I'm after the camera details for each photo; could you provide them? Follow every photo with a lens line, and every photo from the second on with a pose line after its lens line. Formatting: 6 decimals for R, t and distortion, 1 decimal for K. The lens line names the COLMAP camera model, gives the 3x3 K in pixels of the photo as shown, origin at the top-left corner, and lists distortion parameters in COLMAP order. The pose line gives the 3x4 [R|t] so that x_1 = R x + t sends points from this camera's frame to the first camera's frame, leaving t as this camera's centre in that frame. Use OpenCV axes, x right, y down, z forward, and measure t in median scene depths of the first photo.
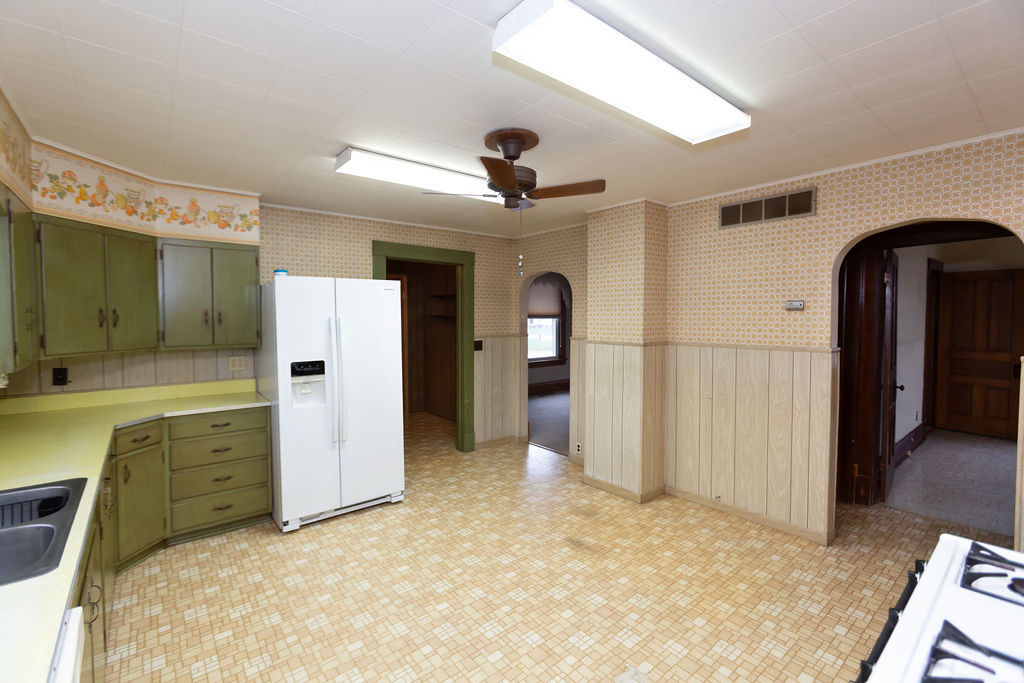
lens RADIAL K [[454.0, 0, 508.8], [0, 454.0, 333.6], [0, 0, 1]] dist [-0.022269, 0.015110]
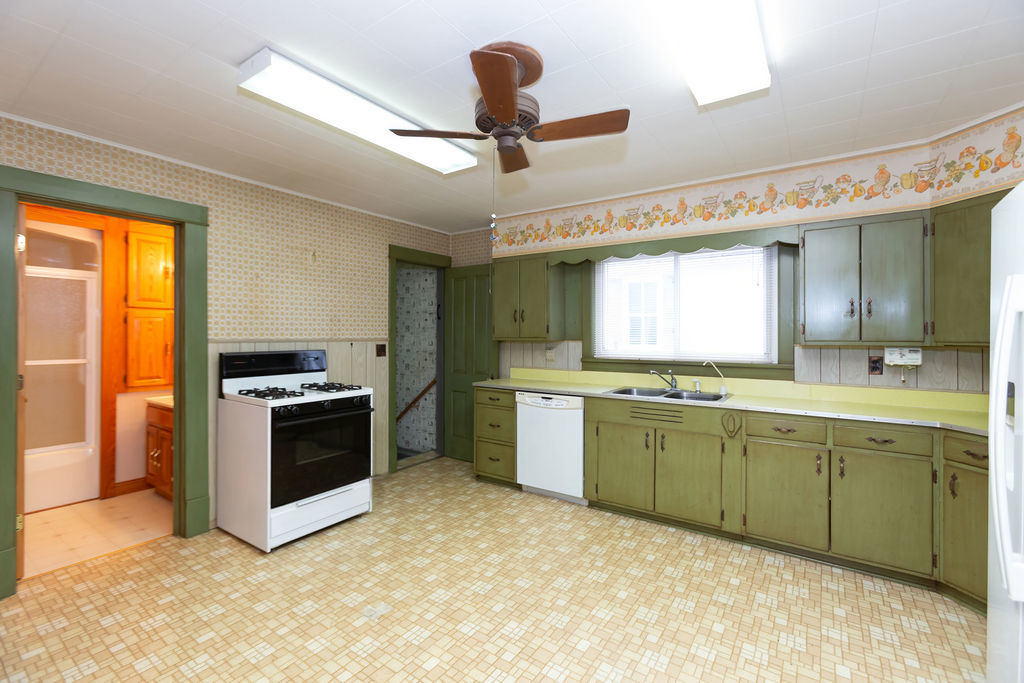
lens RADIAL K [[454.0, 0, 508.8], [0, 454.0, 333.6], [0, 0, 1]] dist [-0.022269, 0.015110]
pose [[-0.962653, 0.000737, -0.270739, 0.164464], [-0.010078, 0.999206, 0.038555, 0.000581], [0.270552, 0.039843, -0.961881, 1.366934]]
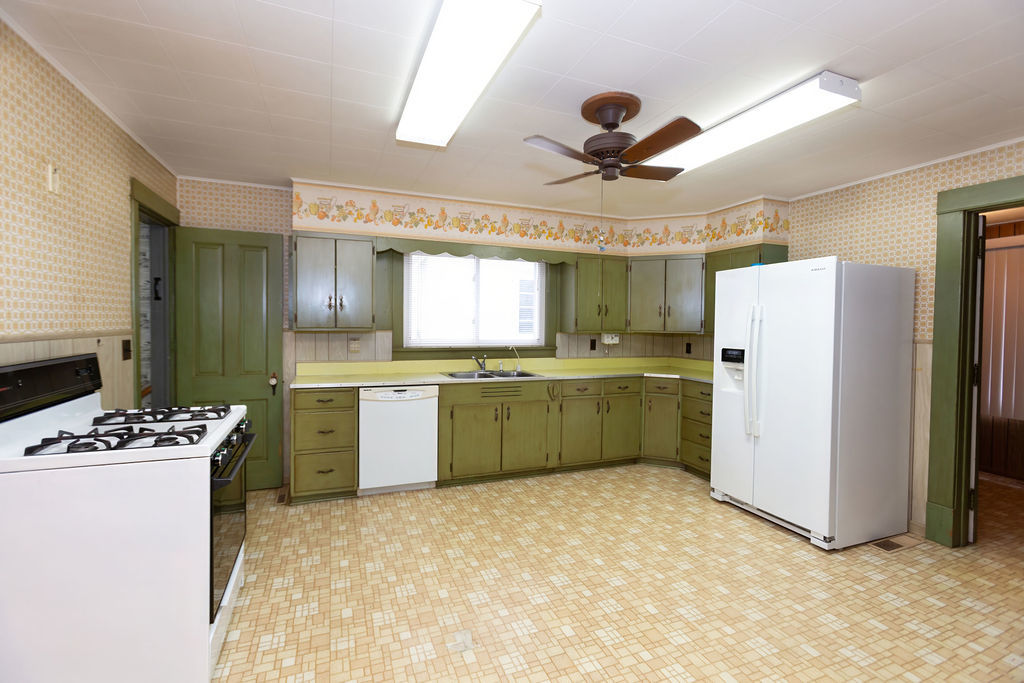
lens RADIAL K [[454.0, 0, 508.8], [0, 454.0, 333.6], [0, 0, 1]] dist [-0.022269, 0.015110]
pose [[-0.302575, 0.020137, -0.952913, 0.755022], [-0.049513, 0.998095, 0.036814, 0.014116], [0.951839, 0.058320, -0.301001, 0.857173]]
